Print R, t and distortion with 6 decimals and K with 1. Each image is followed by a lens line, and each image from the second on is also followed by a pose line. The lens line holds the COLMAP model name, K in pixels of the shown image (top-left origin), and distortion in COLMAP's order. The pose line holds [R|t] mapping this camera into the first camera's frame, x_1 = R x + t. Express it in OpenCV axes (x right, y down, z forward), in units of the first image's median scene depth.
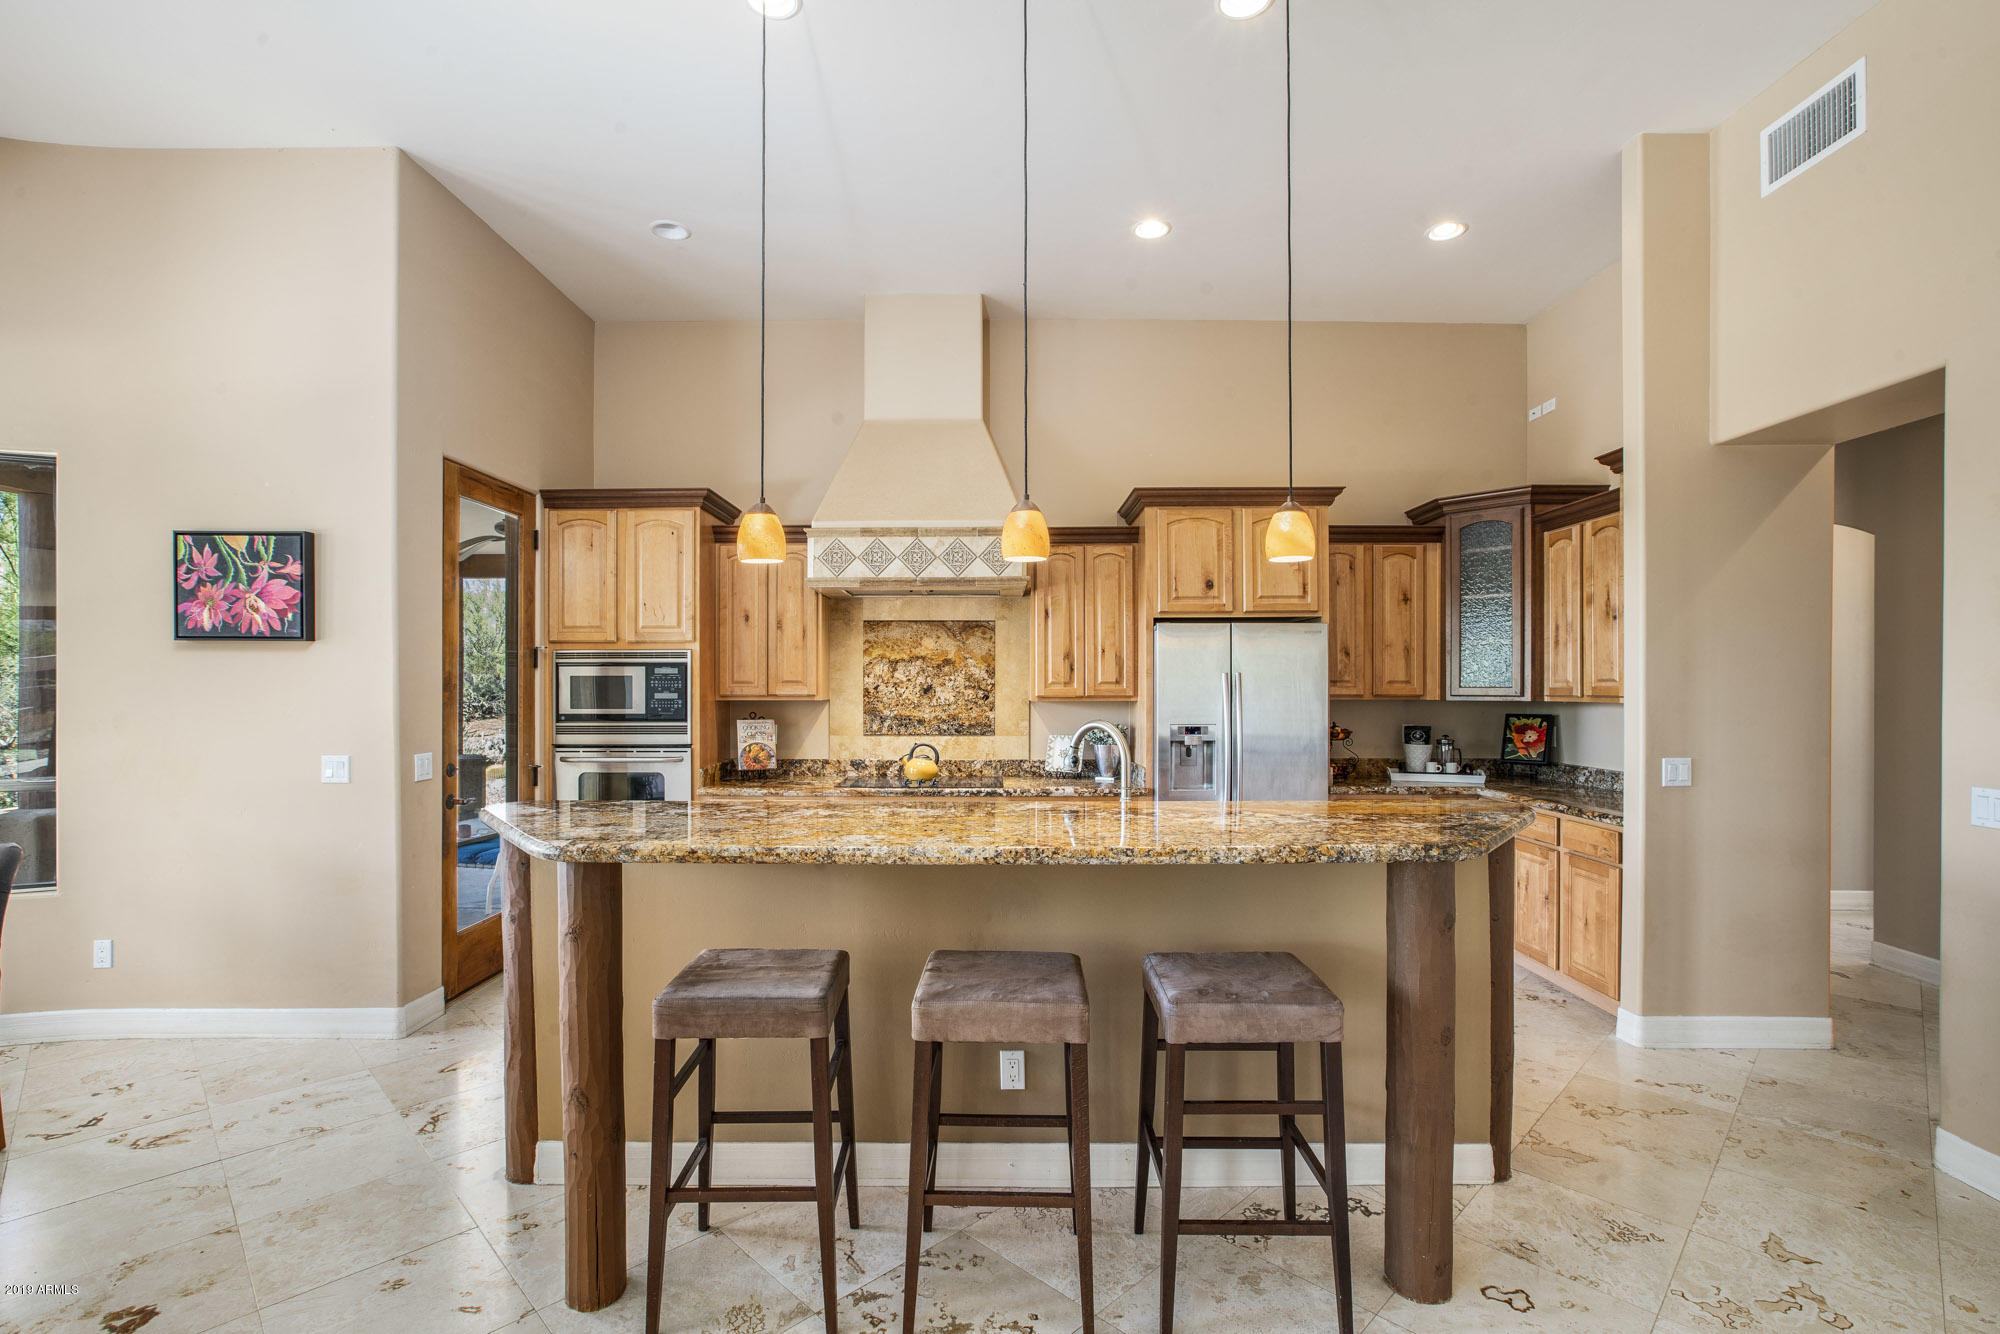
lens RADIAL K [[926.7, 0, 999.3], [0, 926.7, 681.2], [0, 0, 1]] dist [-0.004209, -0.000182]
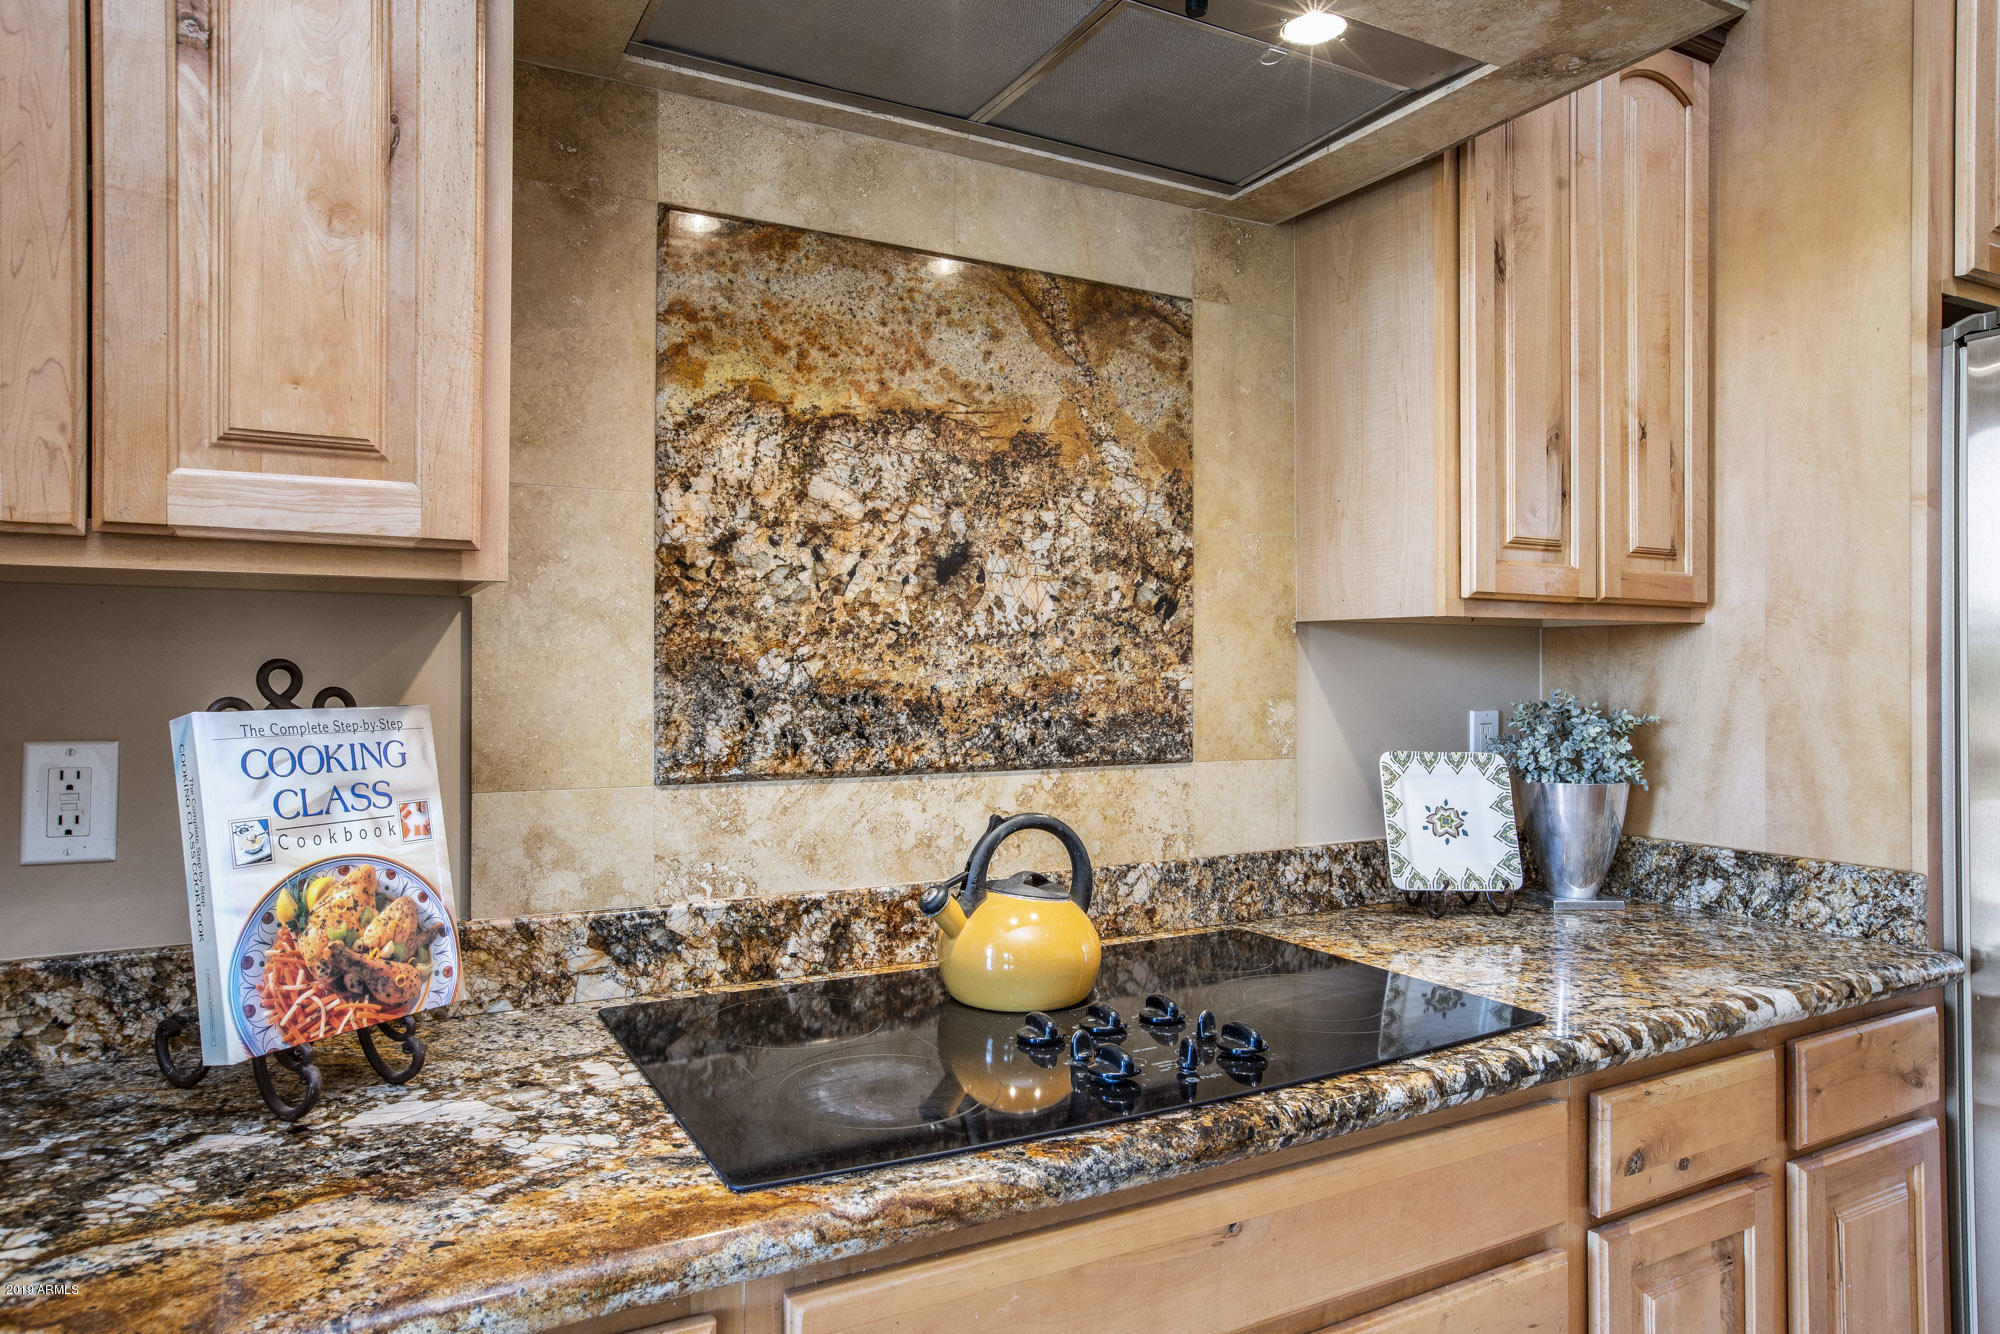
lens RADIAL K [[1221.8, 0, 989.7], [0, 1221.8, 662.9], [0, 0, 1]] dist [-0.049918, 0.053681]
pose [[0.881345, 0.003132, 0.472463, -0.228025], [-0.003293, 0.999994, -0.000486, 0.036046], [-0.472461, -0.001128, 0.881351, 0.817036]]
